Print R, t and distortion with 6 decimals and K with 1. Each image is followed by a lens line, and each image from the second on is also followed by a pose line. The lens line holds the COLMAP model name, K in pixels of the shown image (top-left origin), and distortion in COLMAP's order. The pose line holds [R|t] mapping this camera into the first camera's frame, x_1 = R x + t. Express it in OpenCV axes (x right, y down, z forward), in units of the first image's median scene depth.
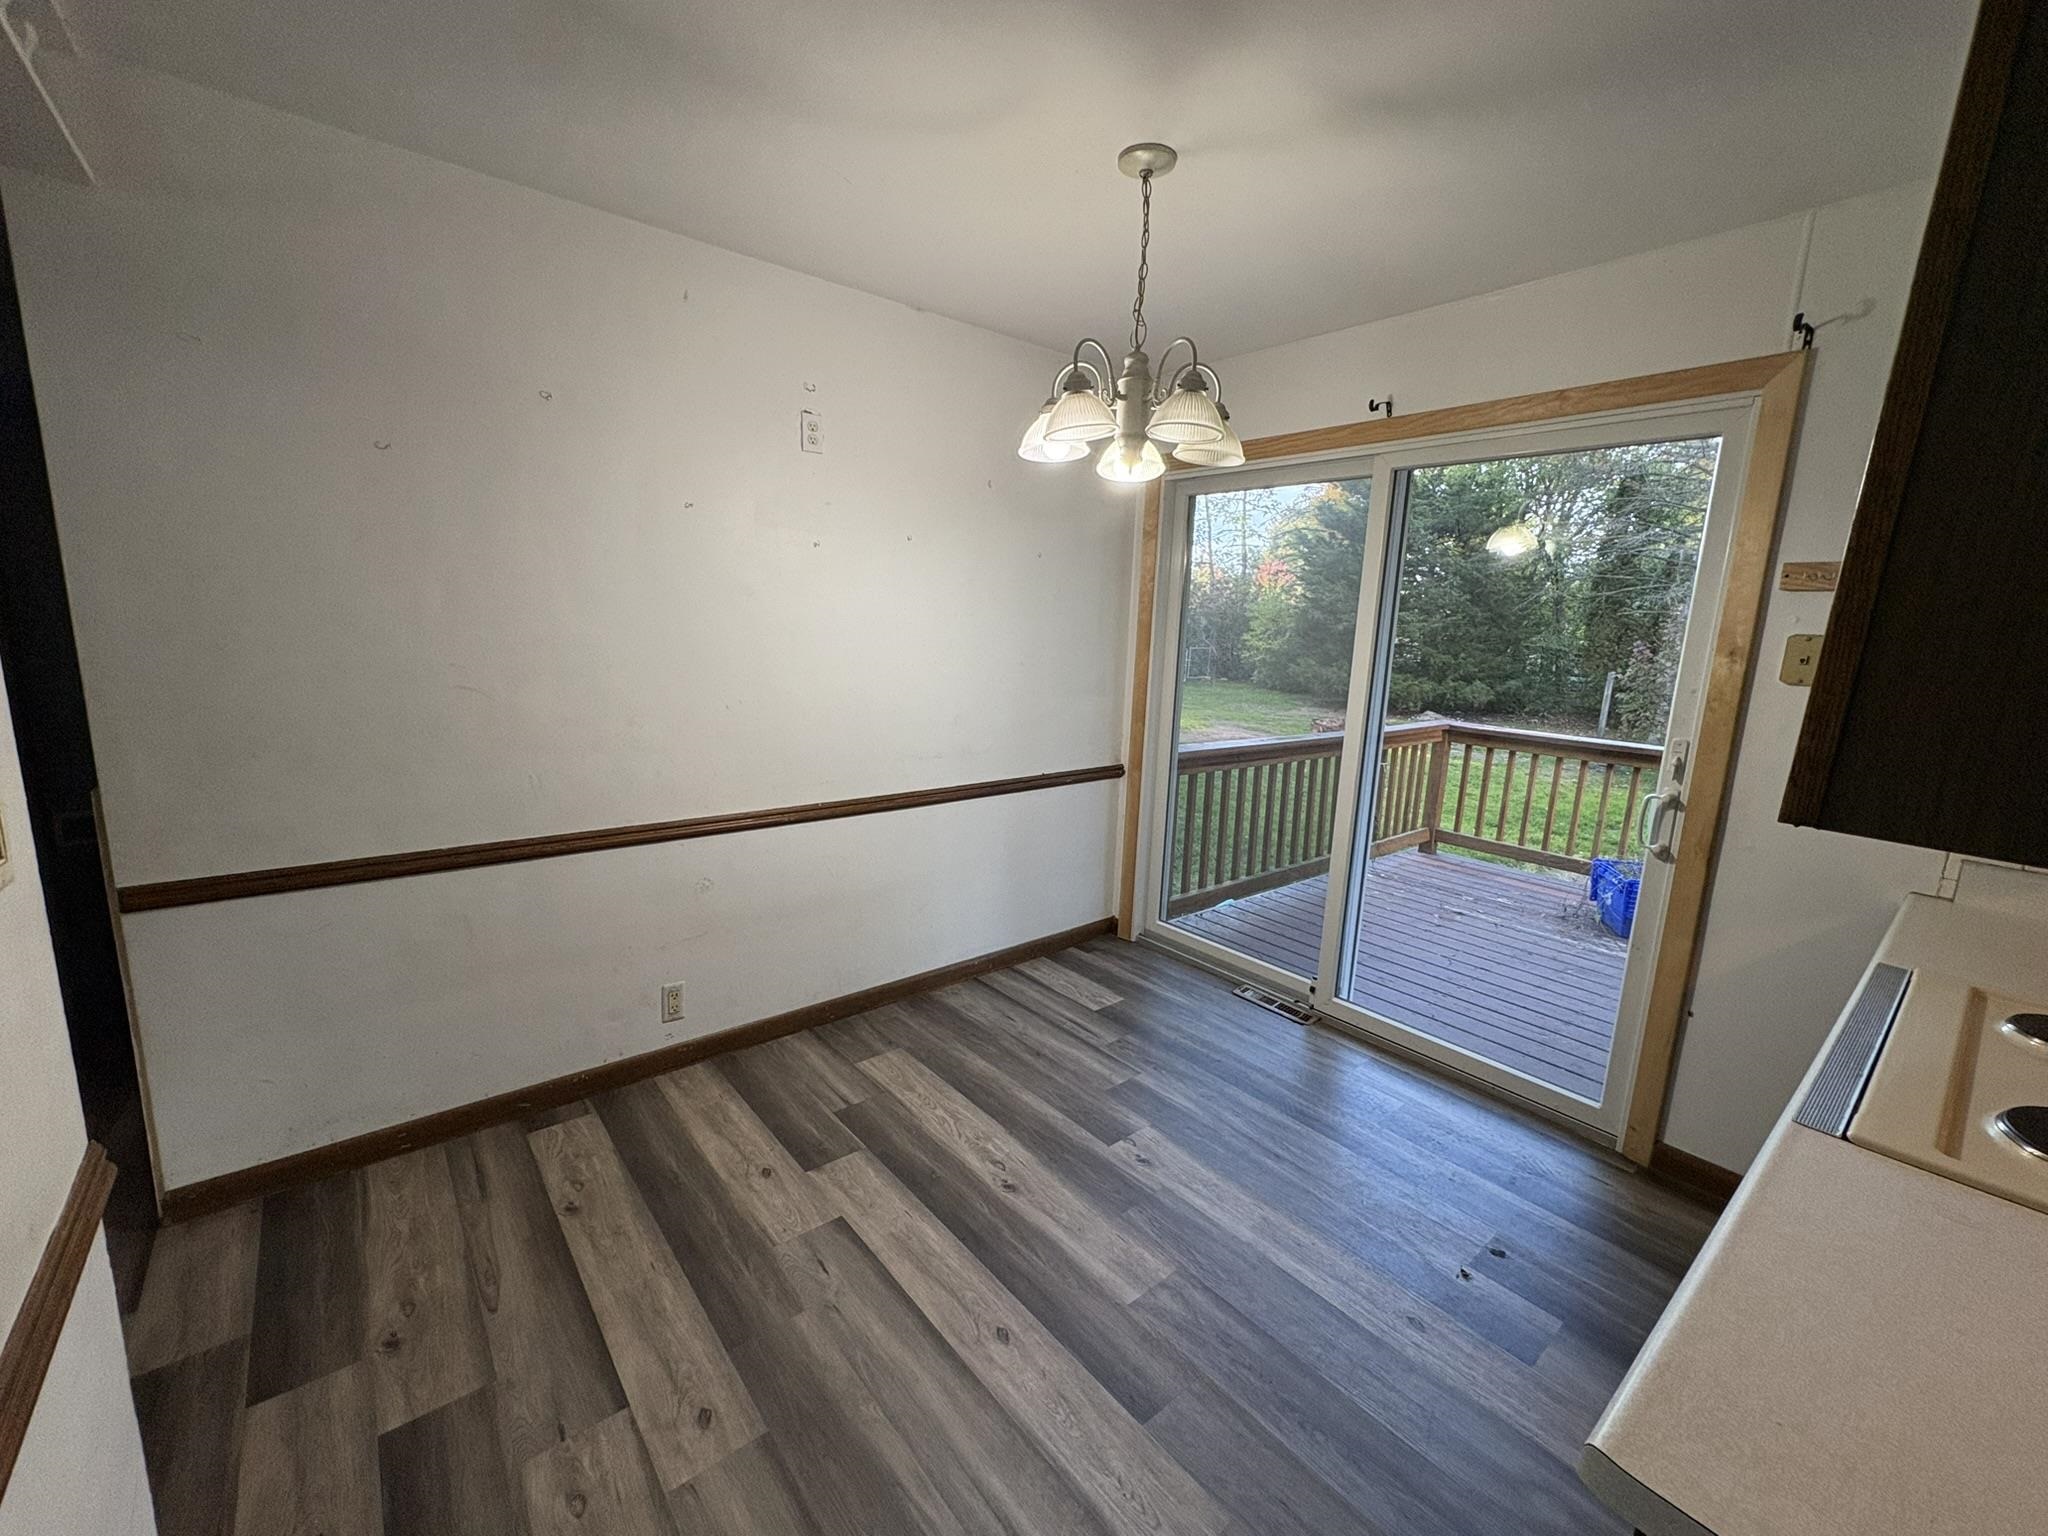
lens RADIAL K [[826.1, 0, 1025.3], [0, 826.1, 775.8], [0, 0, 1]] dist [0.000572, 0.000030]
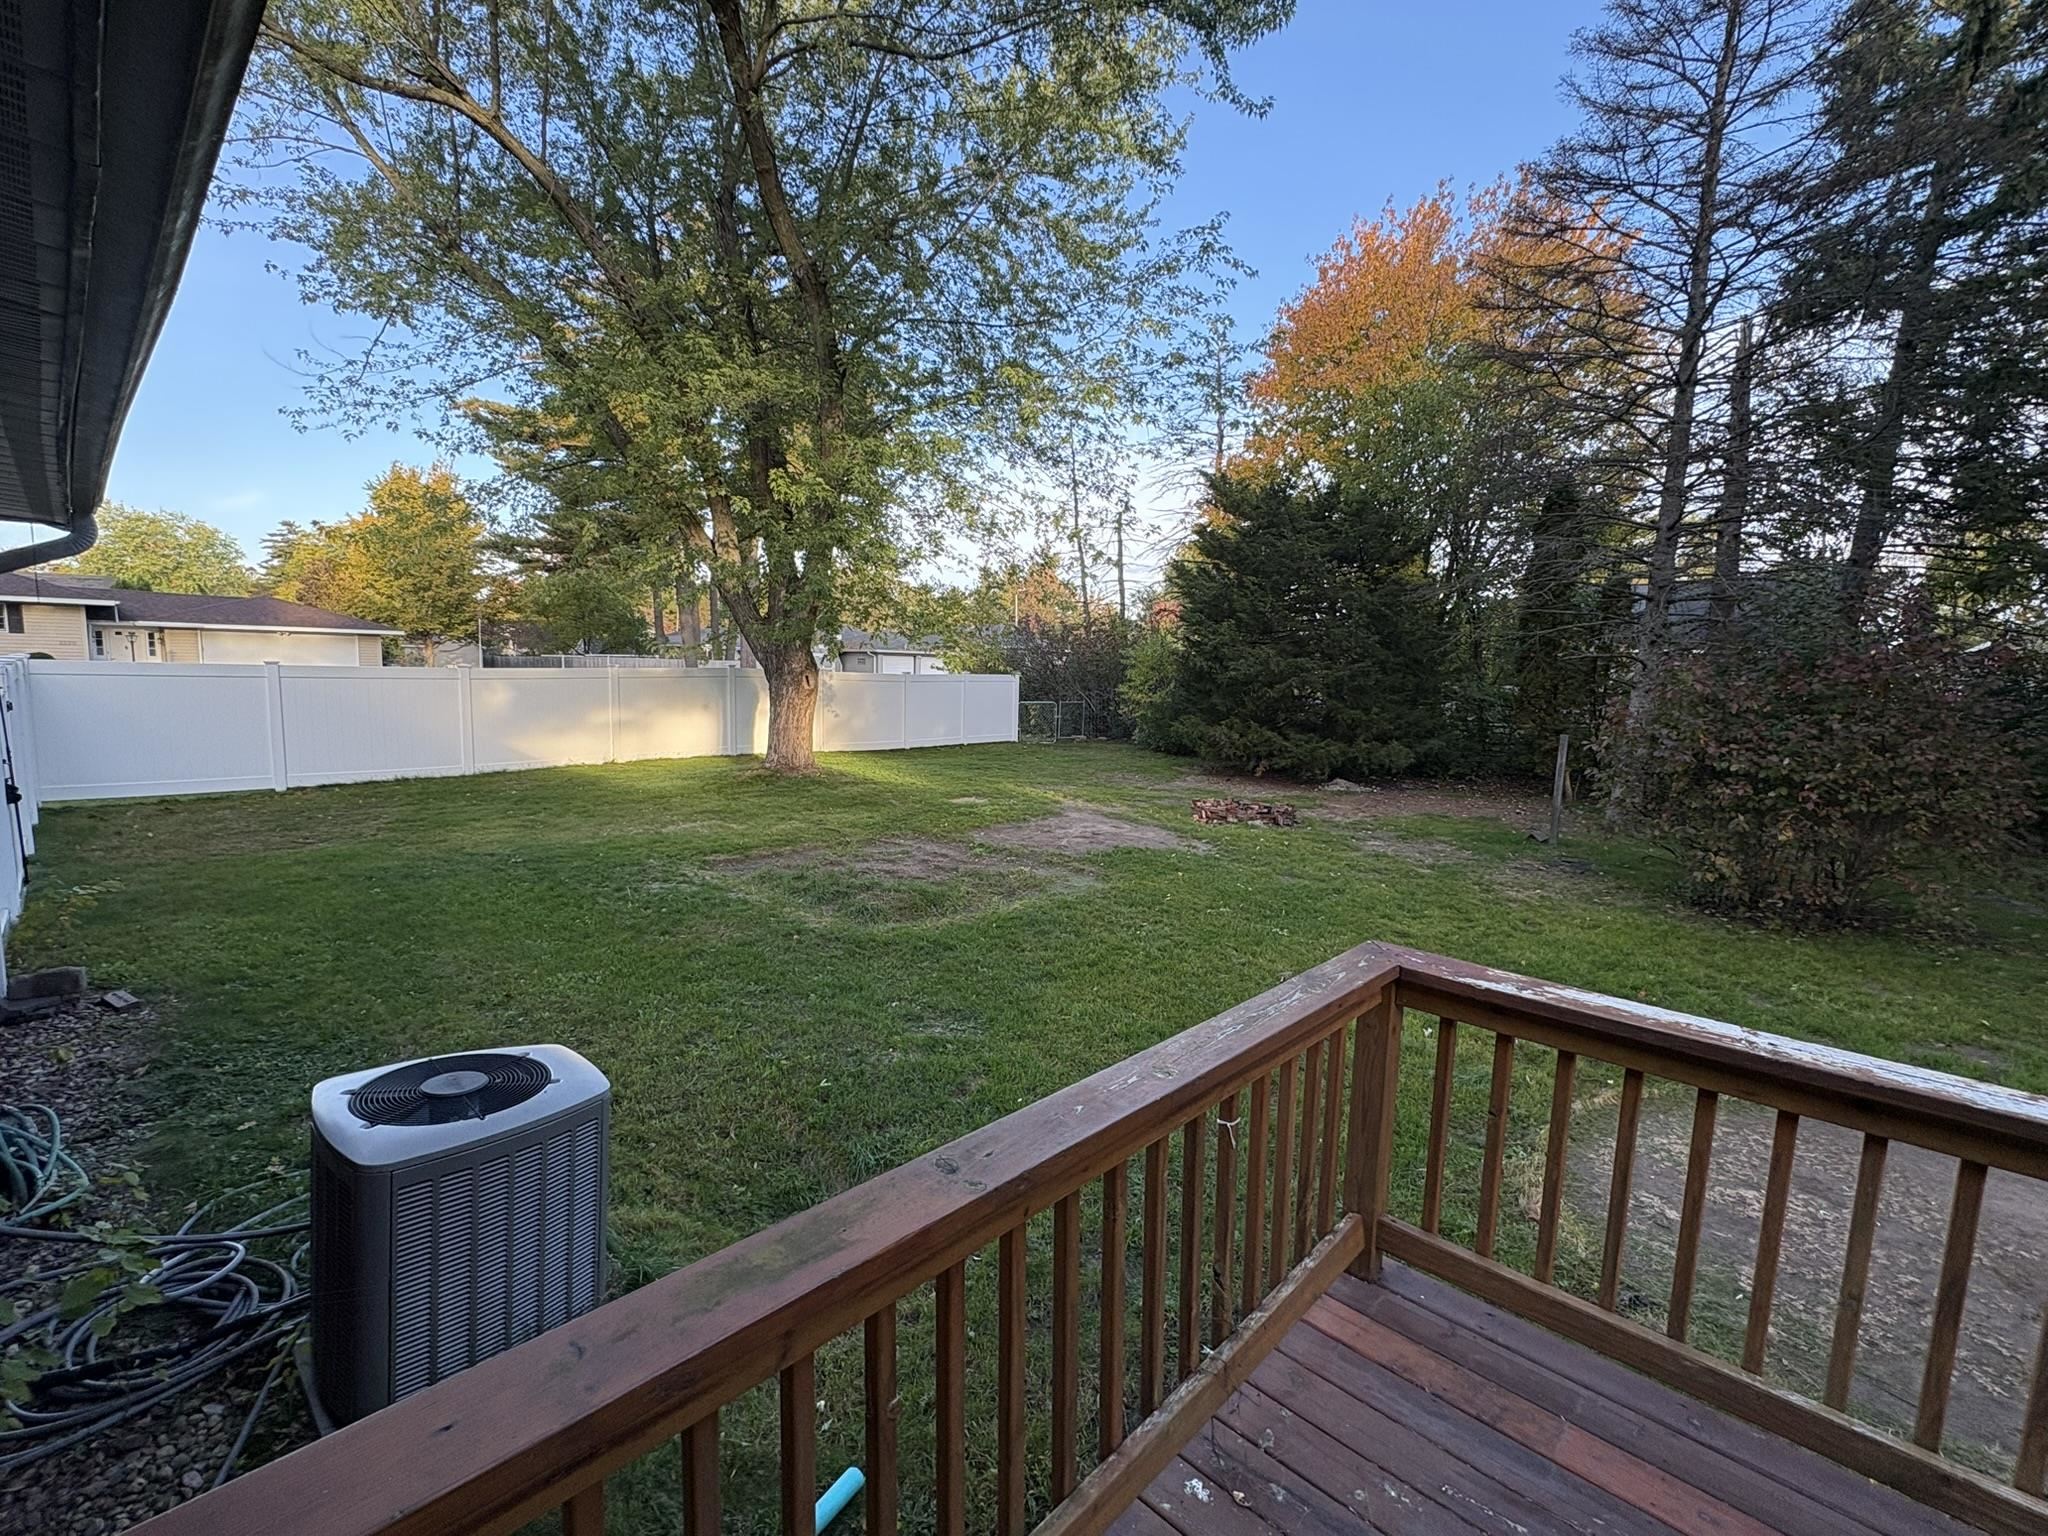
lens RADIAL K [[900.3, 0, 1022.4], [0, 900.3, 774.7], [0, 0, 1]] dist [0.000106, 0.000068]
pose [[0.992939, -0.027018, 0.115505, 0.082318], [0.034527, 0.997383, -0.063517, -0.037960], [-0.113487, 0.067057, 0.991274, 0.167622]]
